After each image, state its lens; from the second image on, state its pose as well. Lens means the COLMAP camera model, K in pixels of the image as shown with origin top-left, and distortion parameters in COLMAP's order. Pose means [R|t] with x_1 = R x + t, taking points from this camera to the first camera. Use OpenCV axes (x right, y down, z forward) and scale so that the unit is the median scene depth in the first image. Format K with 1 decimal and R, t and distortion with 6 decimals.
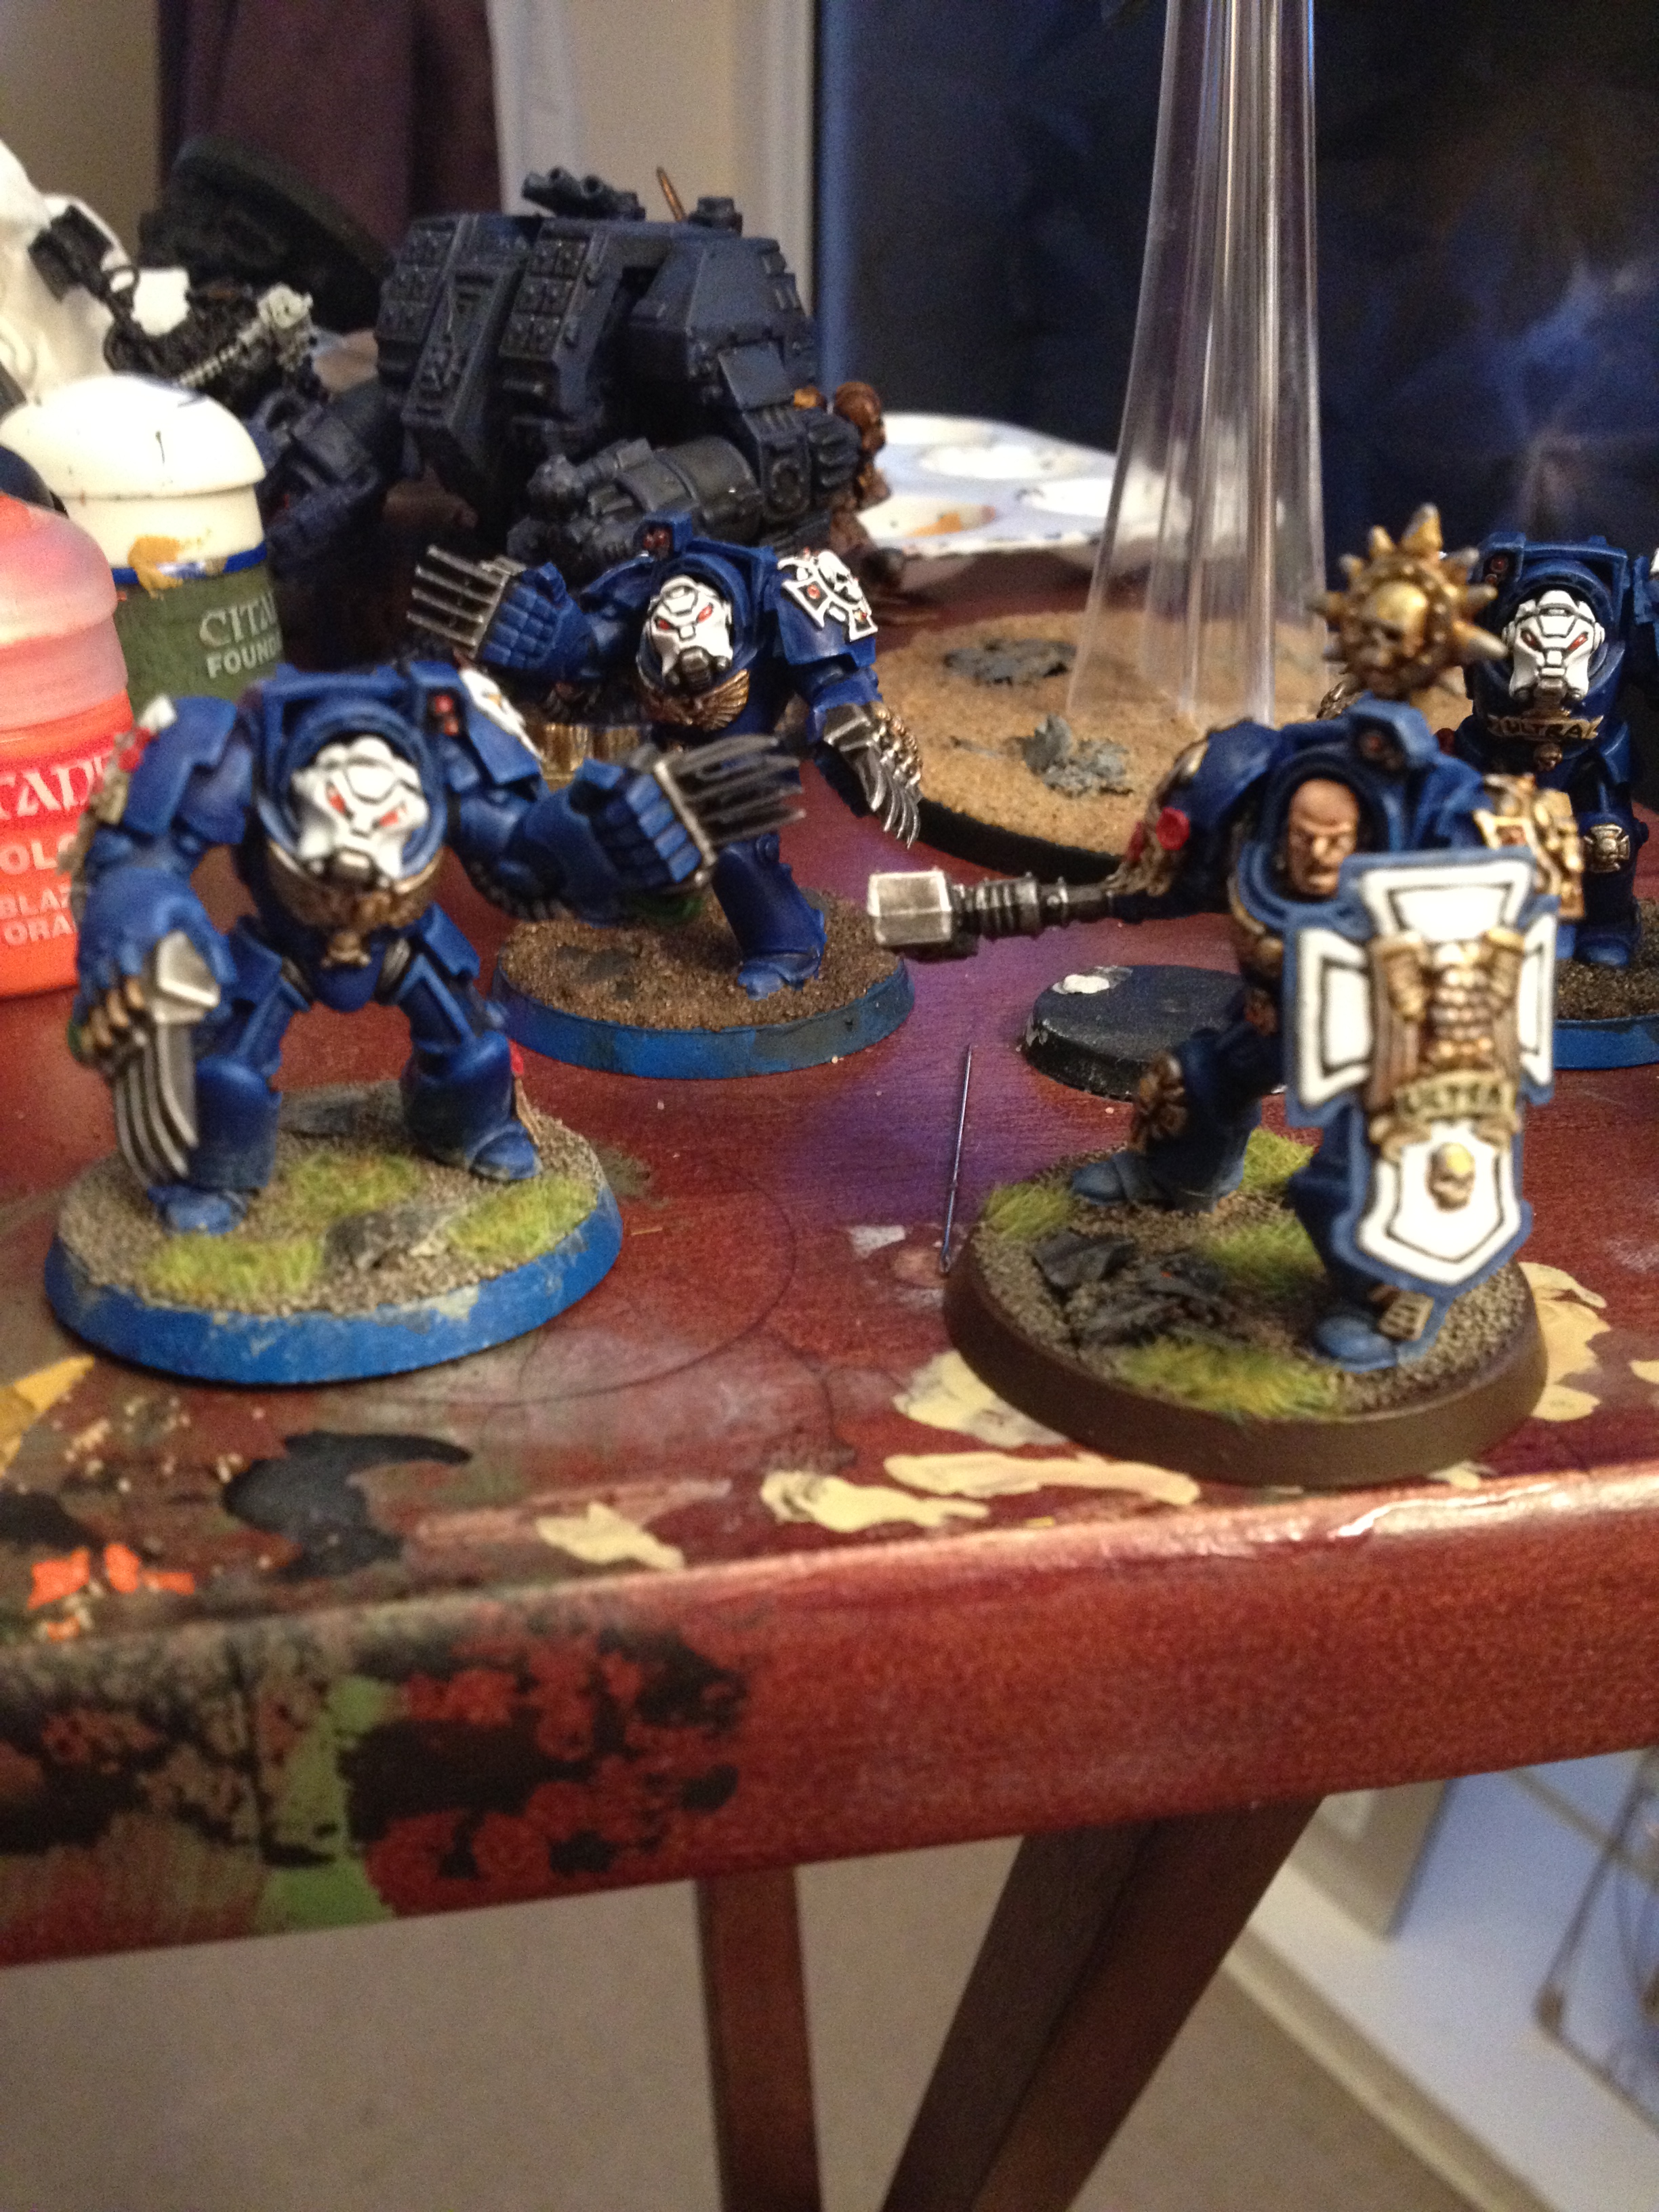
lens RADIAL K [[2179.1, 0, 784.7], [0, 2179.1, 1109.6], [0, 0, 1]] dist [0.228209, -0.688040]
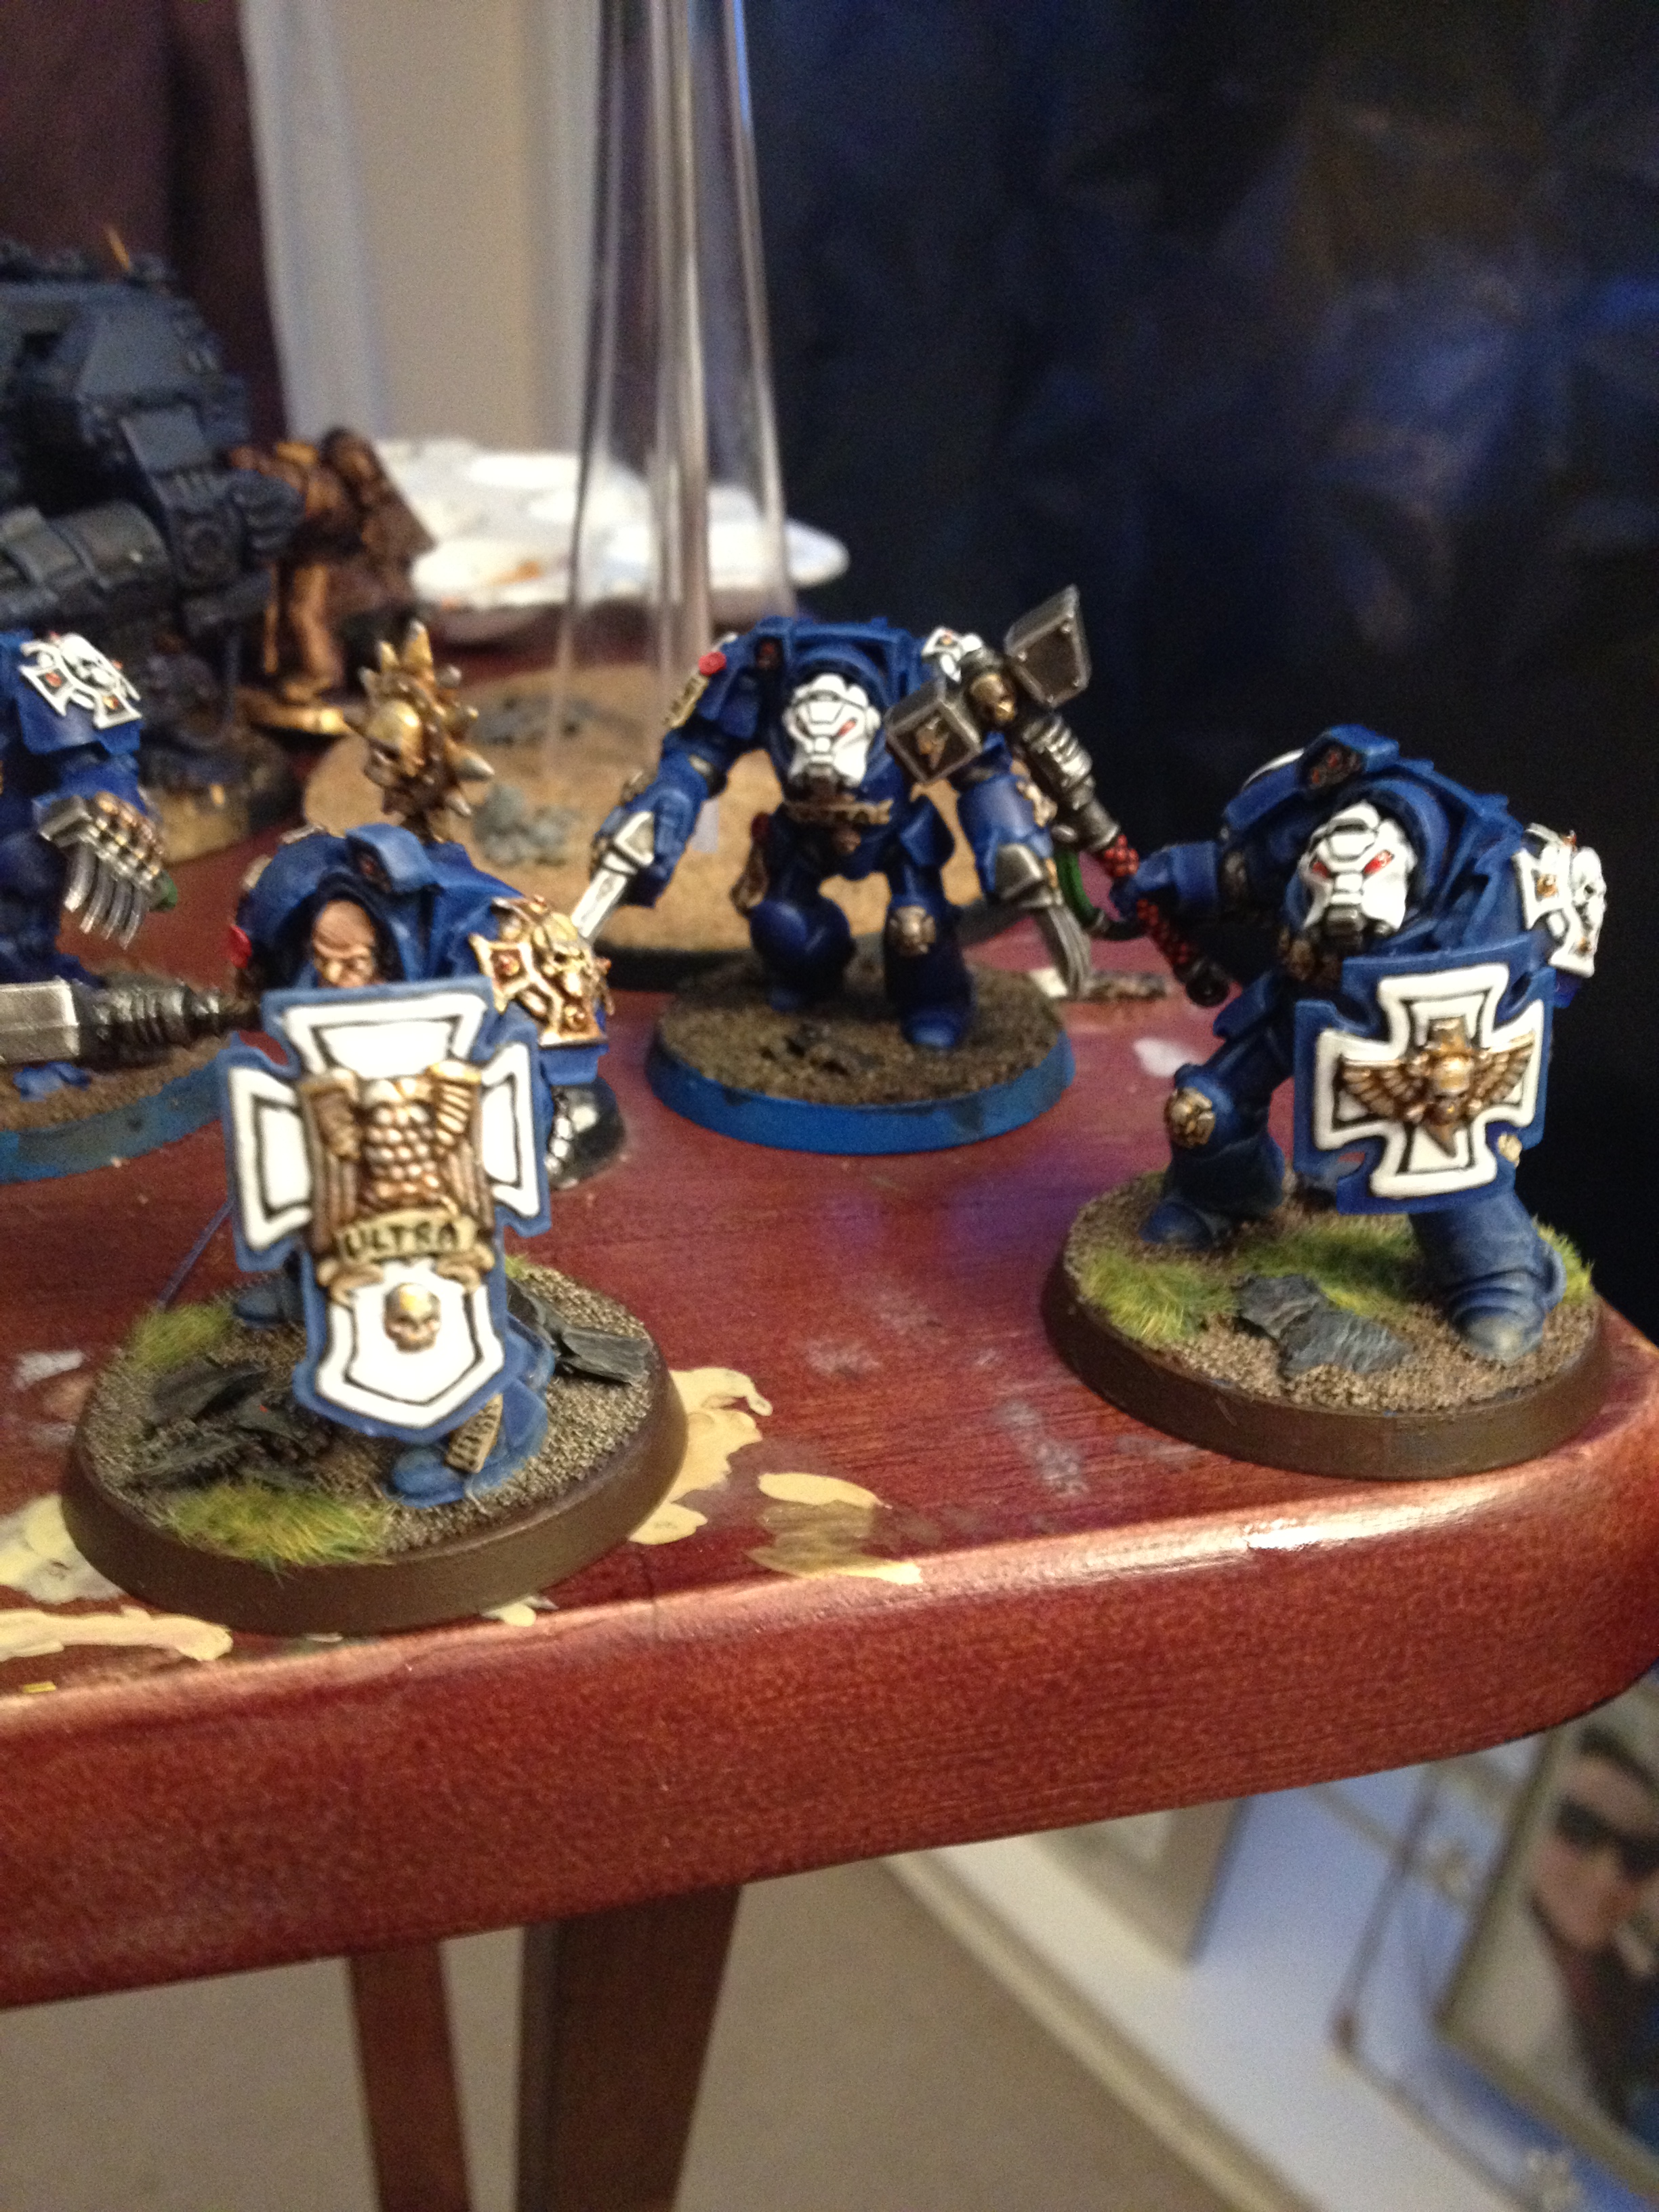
lens RADIAL K [[2198.5, 0, 829.5], [0, 2198.5, 1106.0], [0, 0, 1]] dist [0.216596, -0.716686]
pose [[0.998197, -0.022848, 0.055507, 0.386986], [0.023274, 0.999704, -0.007041, -0.045942], [-0.055330, 0.008320, 0.998433, 0.016529]]
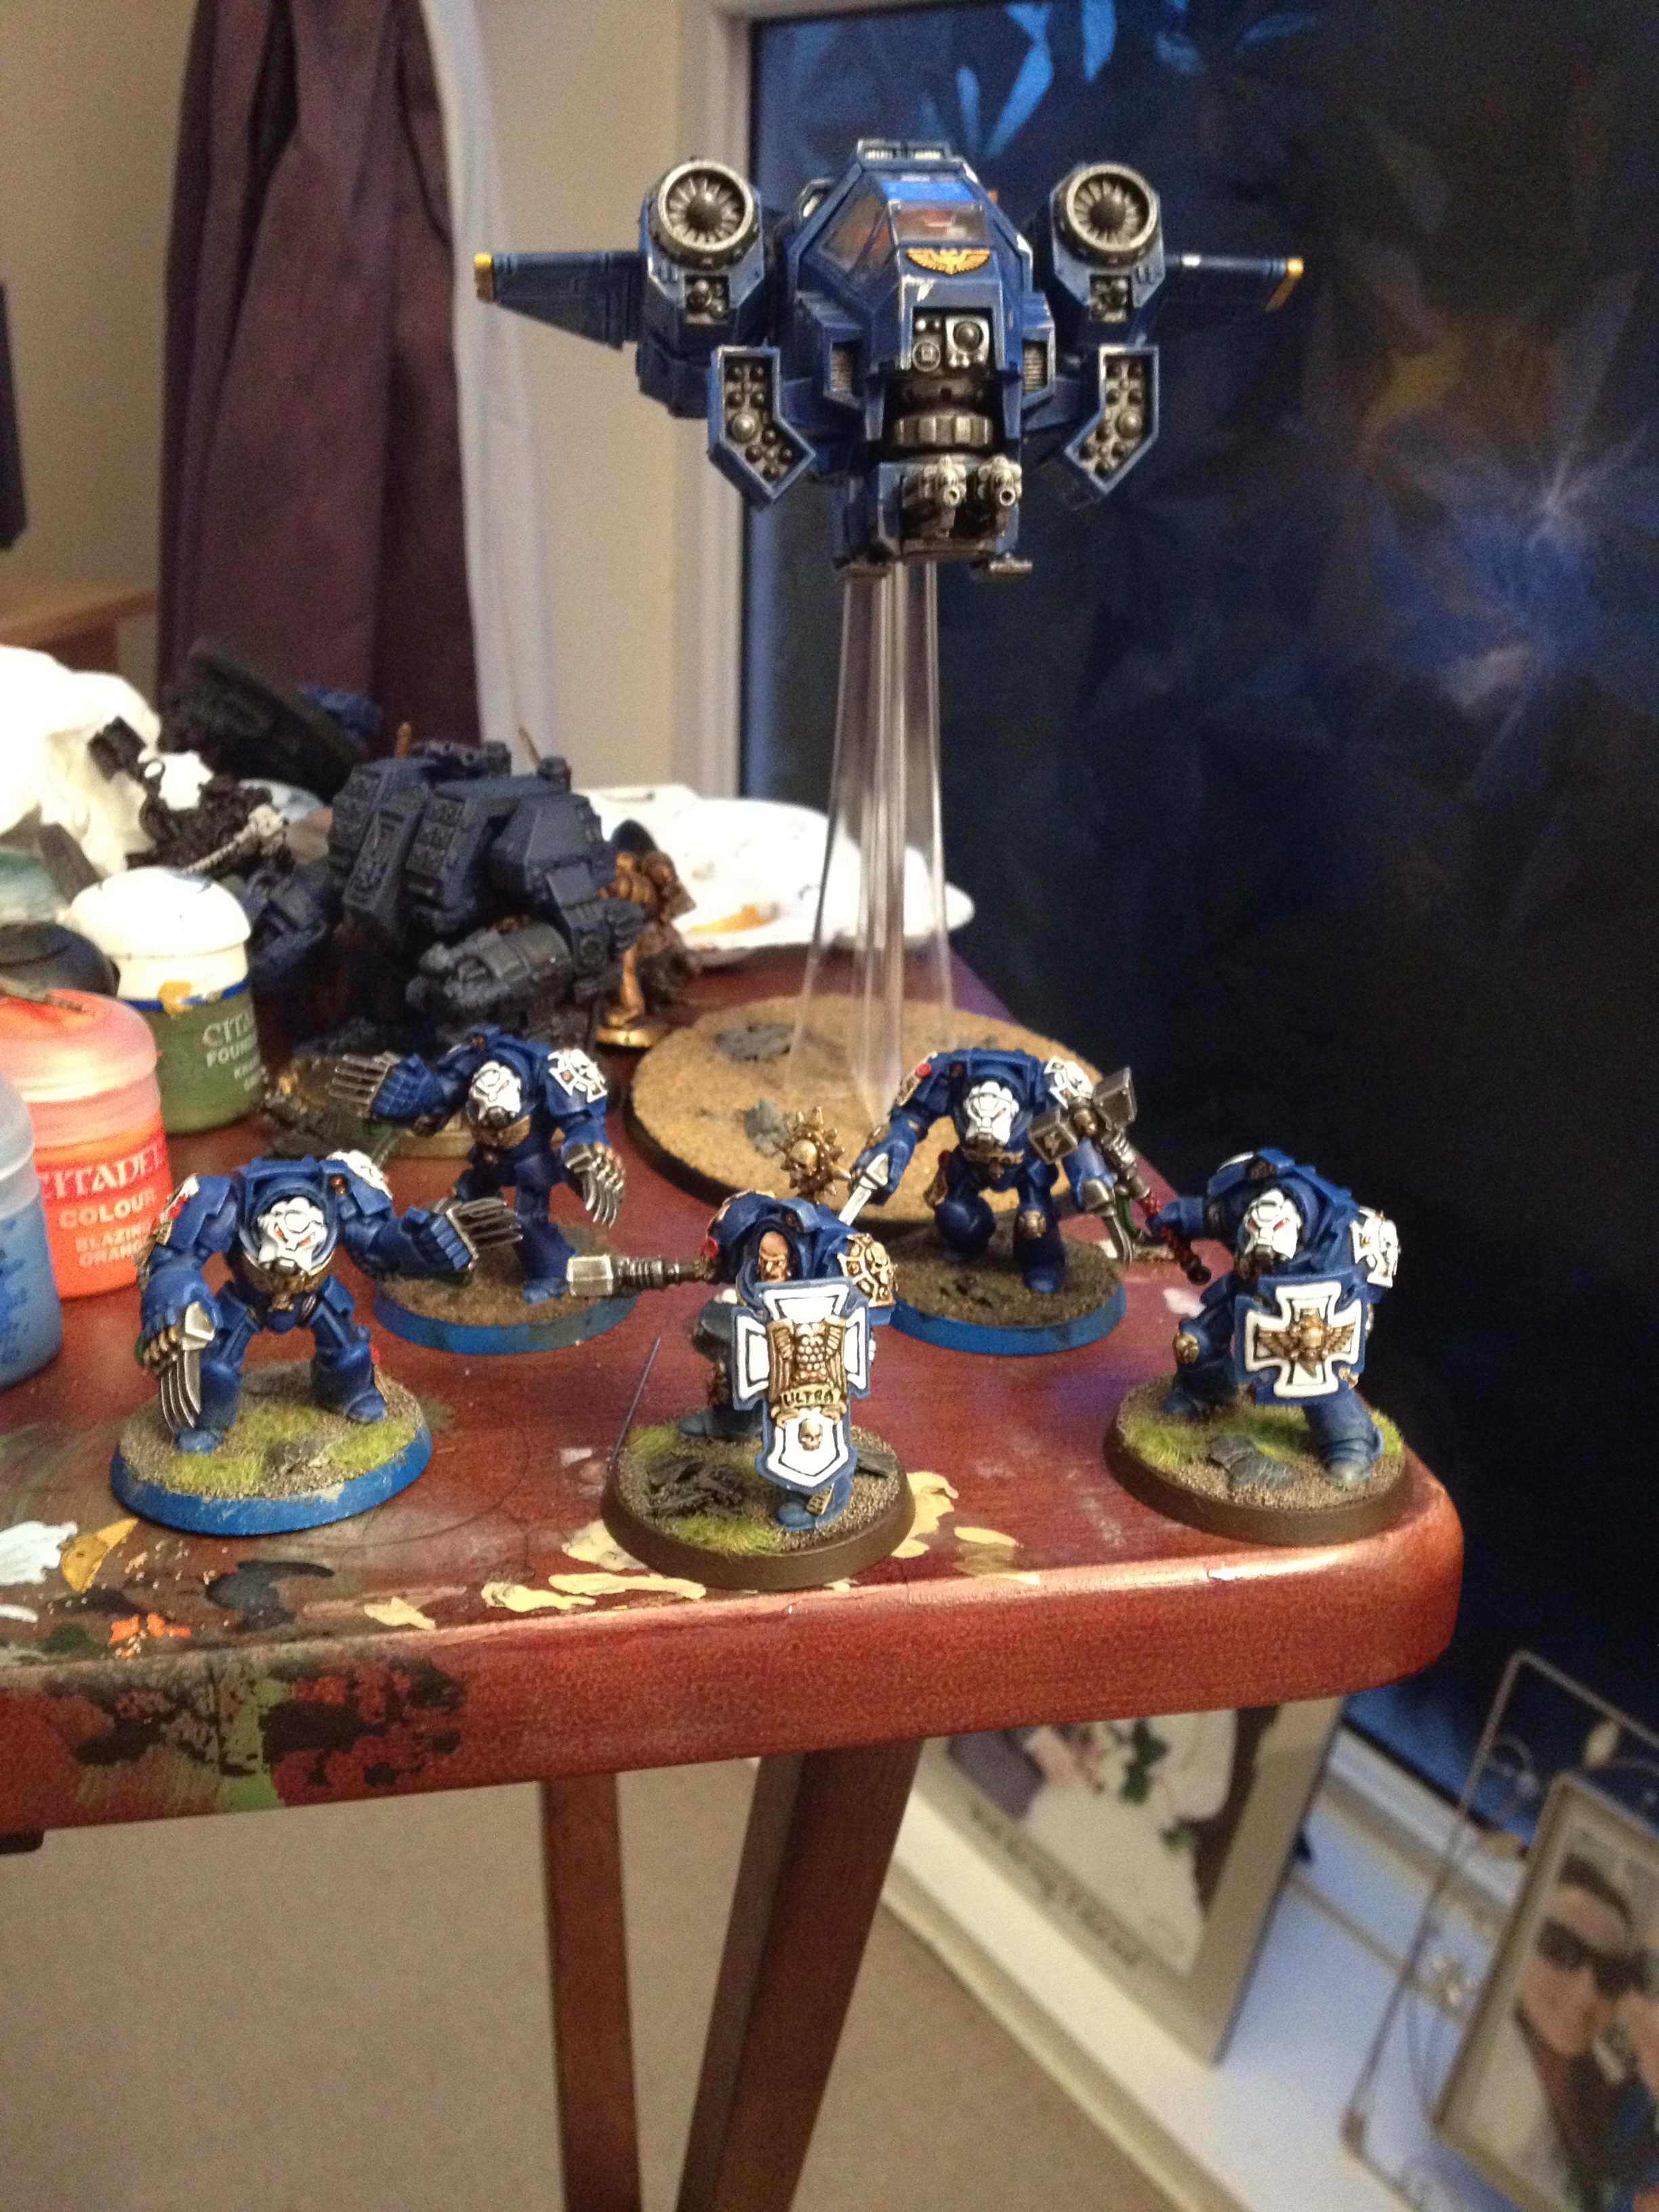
lens RADIAL K [[2232.4, 0, 820.6], [0, 2232.4, 1074.1], [0, 0, 1]] dist [0.223902, -0.663689]
pose [[0.999537, 0.017485, 0.024909, 0.225657], [-0.015238, 0.996033, -0.087675, -0.110746], [-0.026343, 0.087255, 0.995838, -1.026418]]
